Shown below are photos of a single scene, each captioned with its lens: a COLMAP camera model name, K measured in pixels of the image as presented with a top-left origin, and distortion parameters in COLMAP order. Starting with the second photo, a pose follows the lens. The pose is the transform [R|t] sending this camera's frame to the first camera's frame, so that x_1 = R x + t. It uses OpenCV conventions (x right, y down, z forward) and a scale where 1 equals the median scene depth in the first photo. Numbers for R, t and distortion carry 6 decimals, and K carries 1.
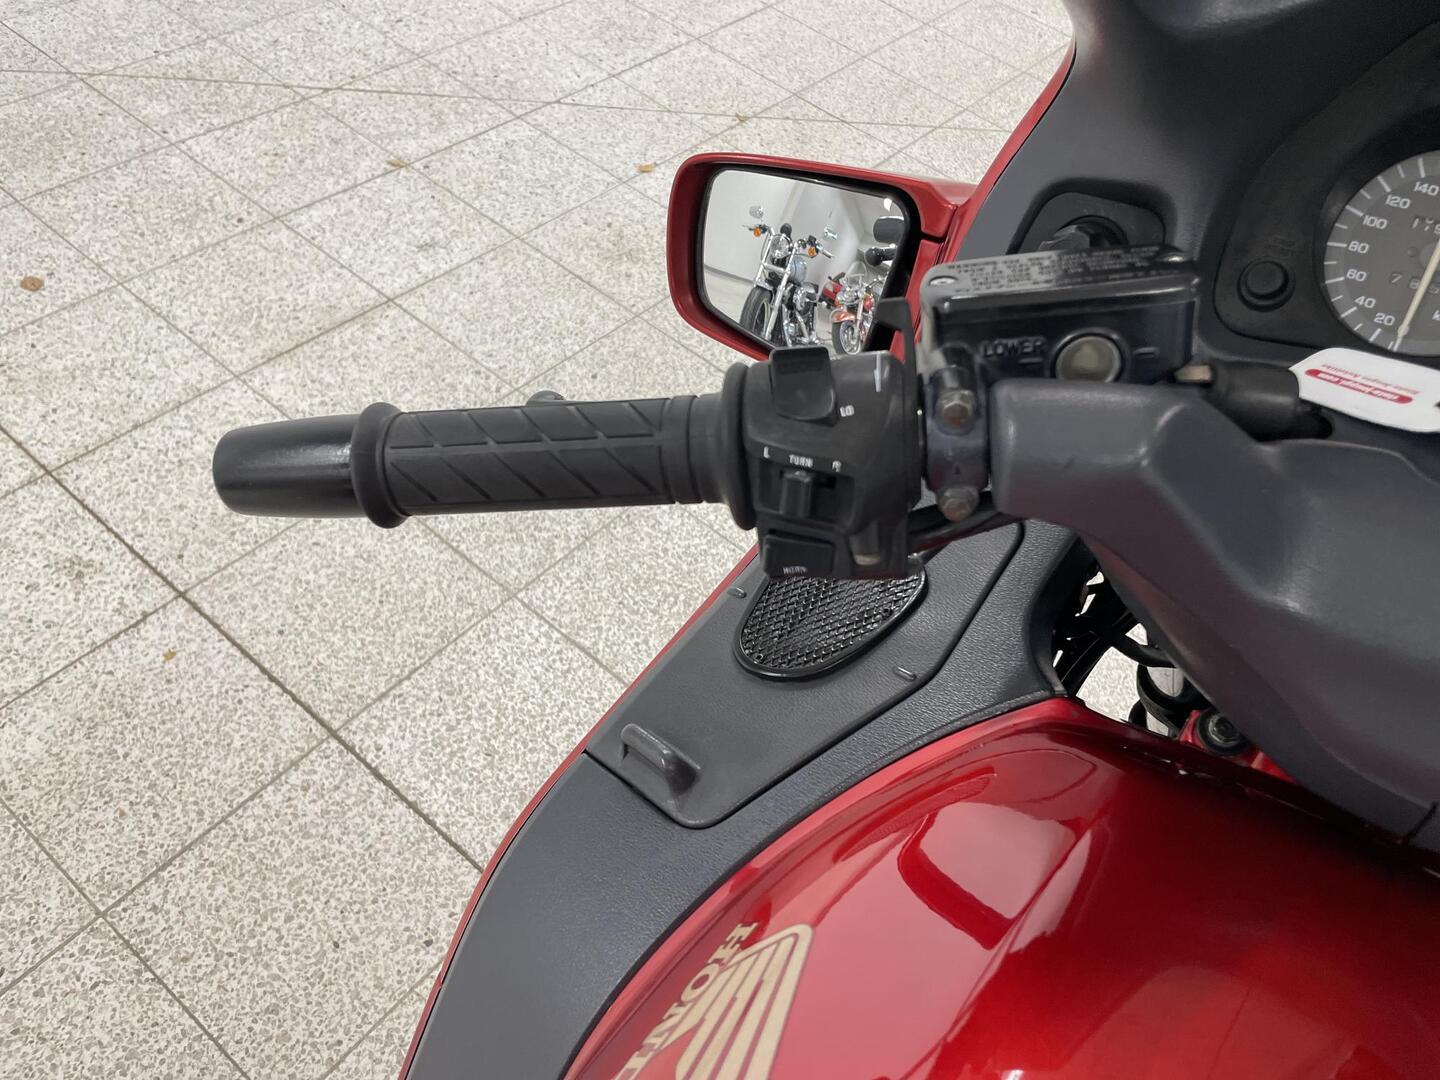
lens RADIAL K [[1089.8, 0, 702.8], [0, 1089.8, 536.1], [0, 0, 1]] dist [0.092044, -0.131155]
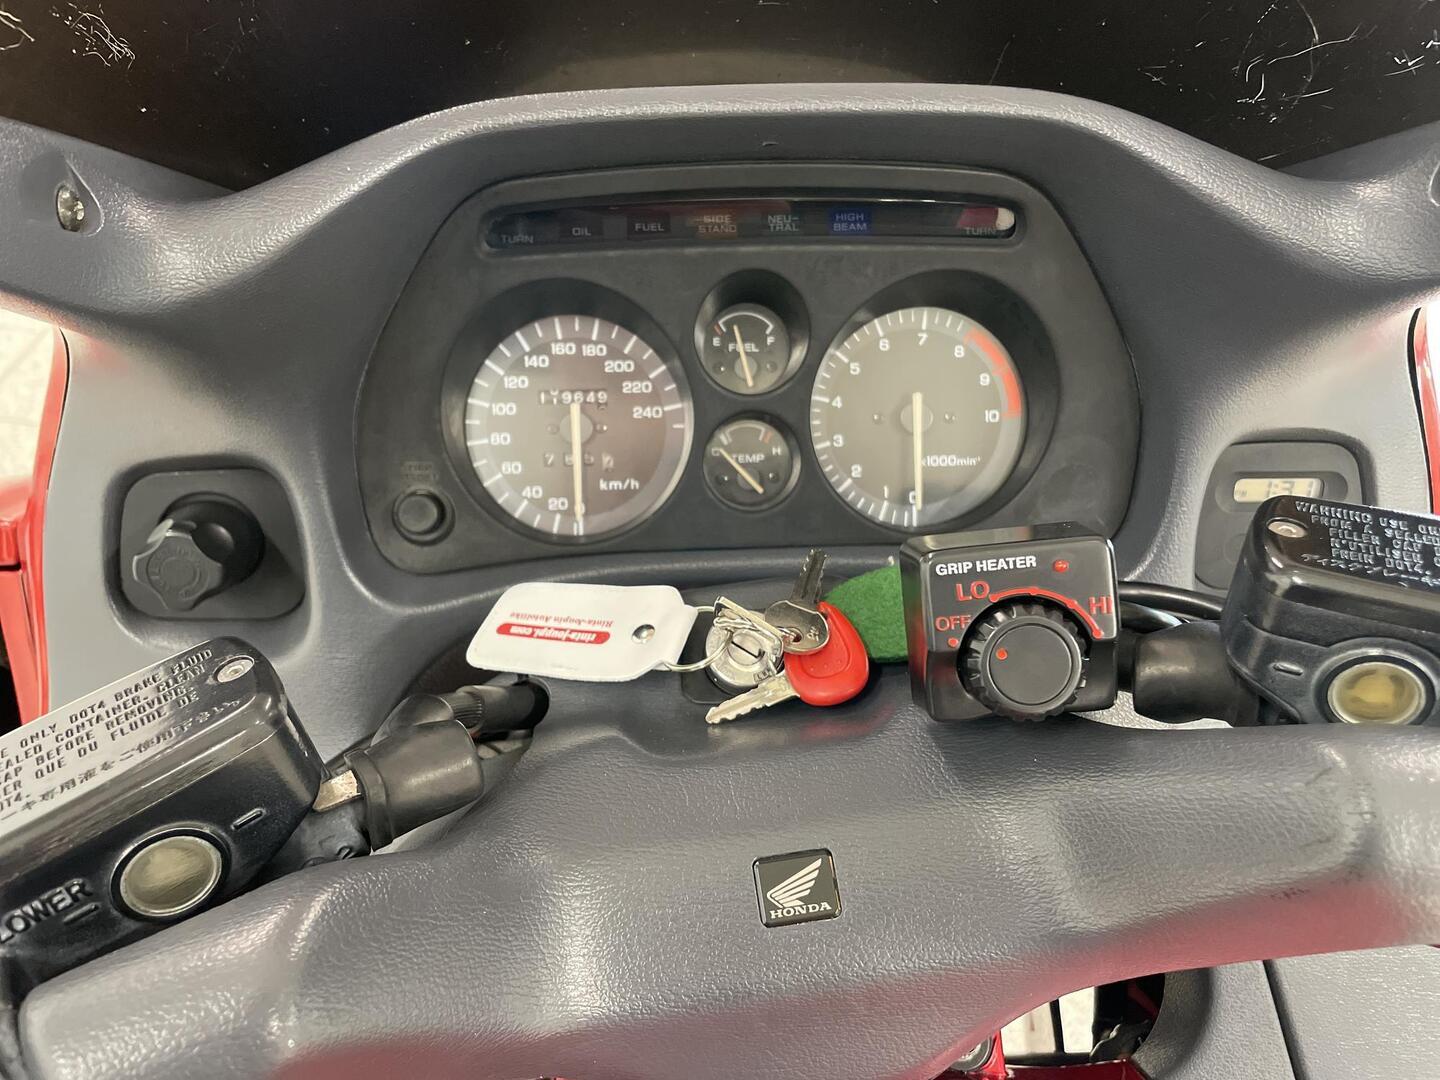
lens RADIAL K [[1089.8, 0, 702.8], [0, 1089.8, 536.1], [0, 0, 1]] dist [0.092044, -0.131155]
pose [[0.766471, -0.377529, 0.519609, 0.236509], [0.407926, 0.911029, 0.060191, -0.180804], [-0.496103, 0.165827, 0.852281, 0.186266]]
